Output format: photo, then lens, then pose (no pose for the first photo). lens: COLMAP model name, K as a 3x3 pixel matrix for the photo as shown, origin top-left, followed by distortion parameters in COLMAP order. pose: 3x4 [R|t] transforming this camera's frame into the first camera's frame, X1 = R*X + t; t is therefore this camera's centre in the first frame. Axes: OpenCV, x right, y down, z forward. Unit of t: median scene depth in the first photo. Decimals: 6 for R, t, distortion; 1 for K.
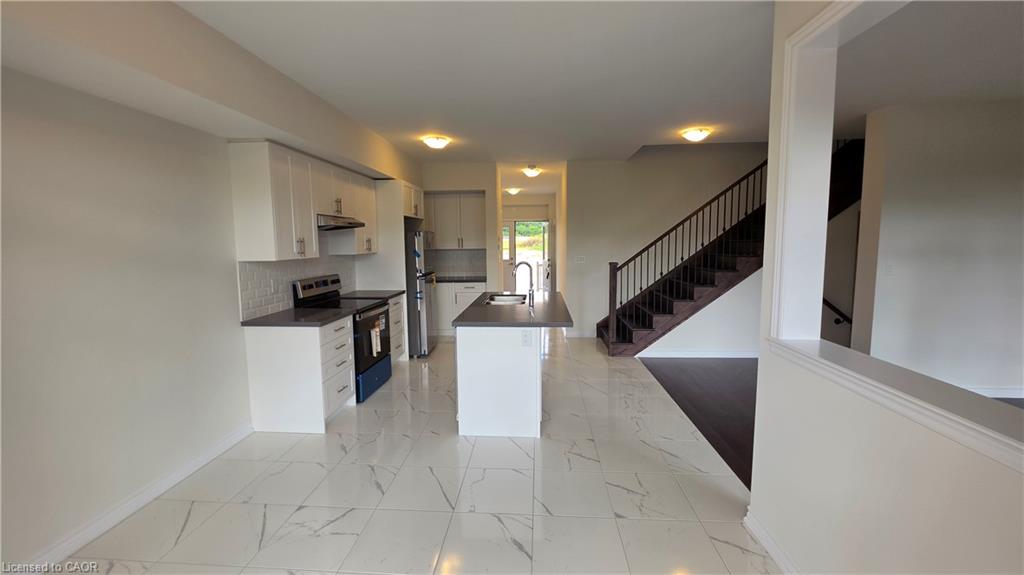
lens RADIAL K [[417.1, 0, 509.0], [0, 417.1, 283.1], [0, 0, 1]] dist [-0.000420, 0.000354]
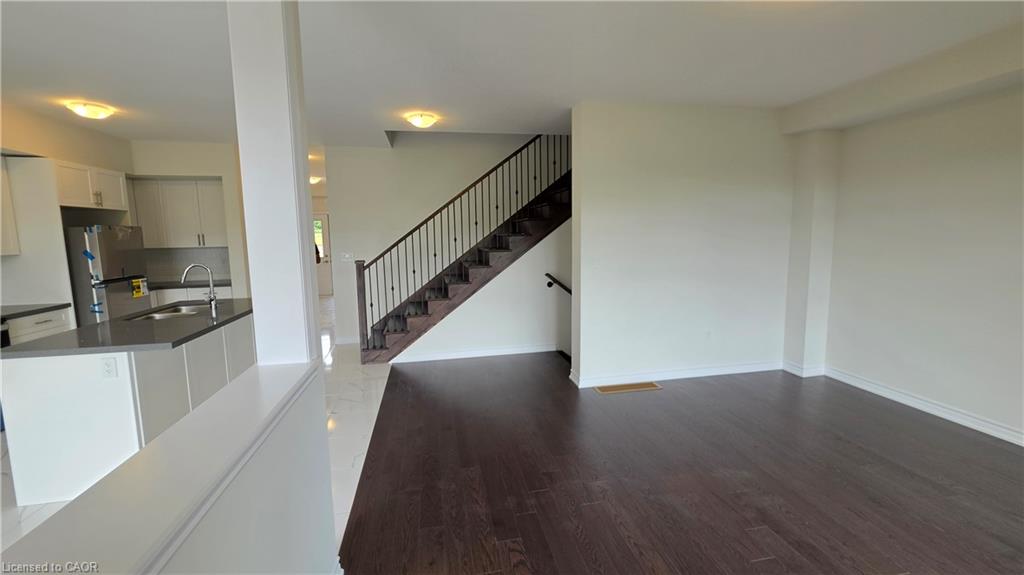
lens RADIAL K [[417.1, 0, 512.4], [0, 417.1, 279.9], [0, 0, 1]] dist [-0.000420, 0.000354]
pose [[0.966741, -0.035625, 0.253263, 0.338940], [0.033992, 0.999364, 0.010822, -0.005828], [-0.253487, -0.001853, 0.967337, 0.050350]]
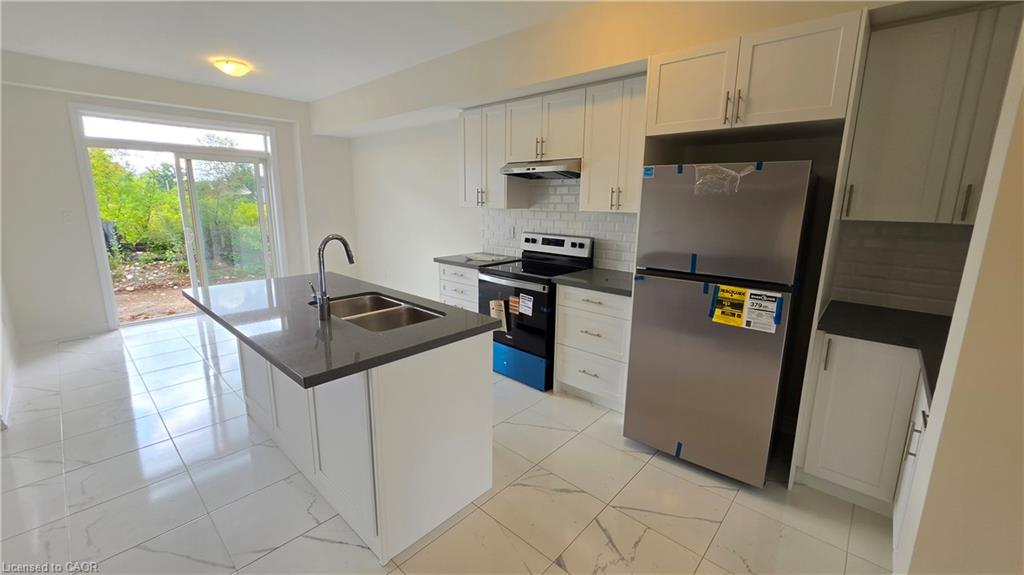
lens RADIAL K [[417.1, 0, 513.0], [0, 417.1, 286.1], [0, 0, 1]] dist [-0.000420, 0.000354]
pose [[-0.616271, 0.172219, -0.768473, 0.191564], [-0.081697, 0.956551, 0.279884, -0.145659], [0.783285, 0.235267, -0.575425, 1.451139]]
